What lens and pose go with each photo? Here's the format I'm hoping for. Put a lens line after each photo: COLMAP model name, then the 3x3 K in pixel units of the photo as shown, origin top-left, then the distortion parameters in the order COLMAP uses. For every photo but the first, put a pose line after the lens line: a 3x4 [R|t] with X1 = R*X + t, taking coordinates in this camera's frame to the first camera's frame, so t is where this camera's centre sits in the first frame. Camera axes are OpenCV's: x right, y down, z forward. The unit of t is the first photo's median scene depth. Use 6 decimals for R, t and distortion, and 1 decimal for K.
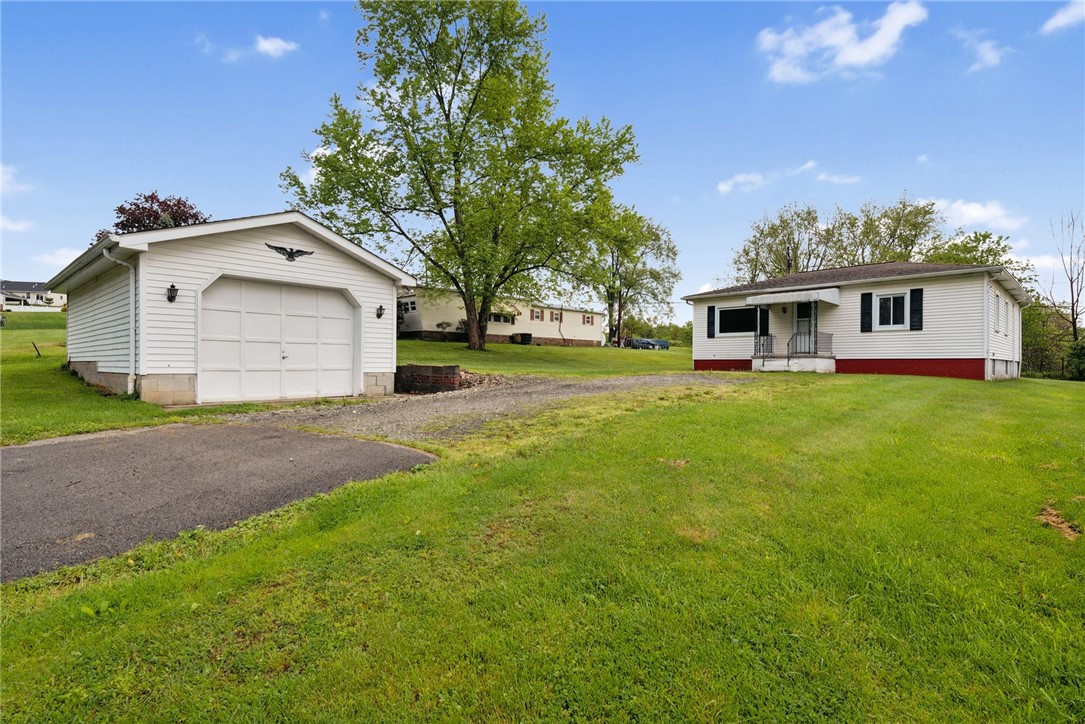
lens RADIAL K [[532.3, 0, 542.4], [0, 532.3, 362.0], [0, 0, 1]] dist [-0.001661, -0.000405]
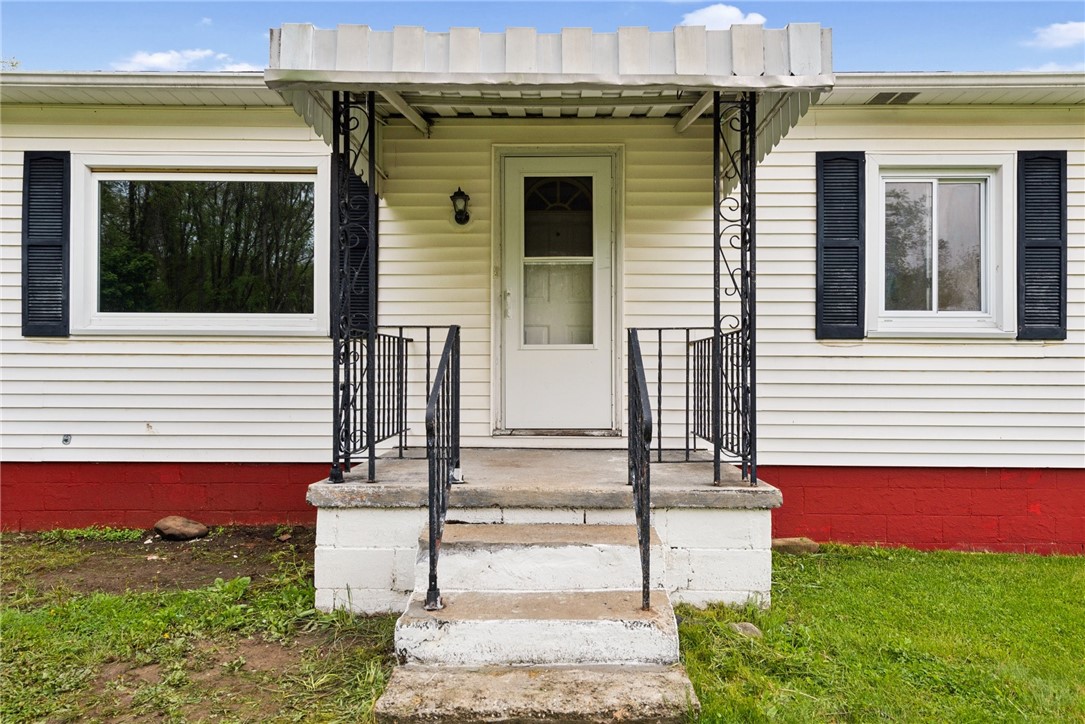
lens RADIAL K [[735.8, 0, 543.9], [0, 735.8, 361.6], [0, 0, 1]] dist [0.032369, -0.004812]
pose [[0.716440, 0.009152, 0.697589, 0.294124], [-0.007241, 0.999958, -0.005683, -0.040809], [-0.697611, -0.000979, 0.716476, 0.794765]]
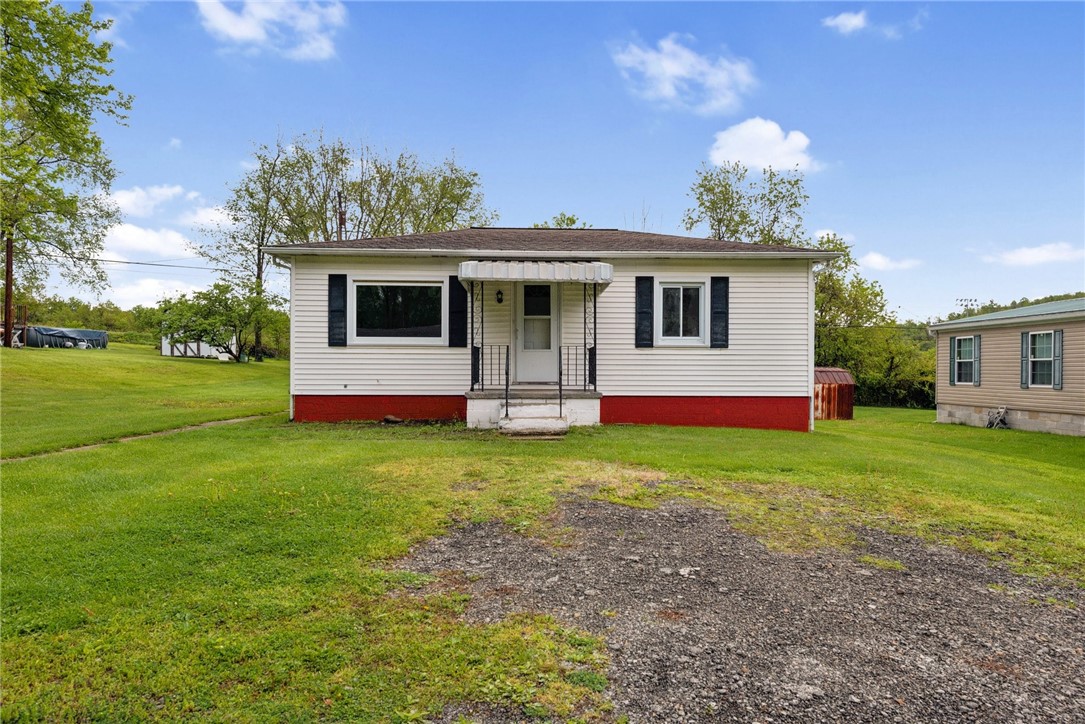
lens RADIAL K [[735.8, 0, 545.4], [0, 735.8, 360.4], [0, 0, 1]] dist [0.032369, -0.004812]
pose [[0.686166, 0.008062, 0.727400, -0.011790], [-0.007035, 0.999965, -0.004446, -0.035496], [-0.727411, -0.002066, 0.686199, 0.503919]]
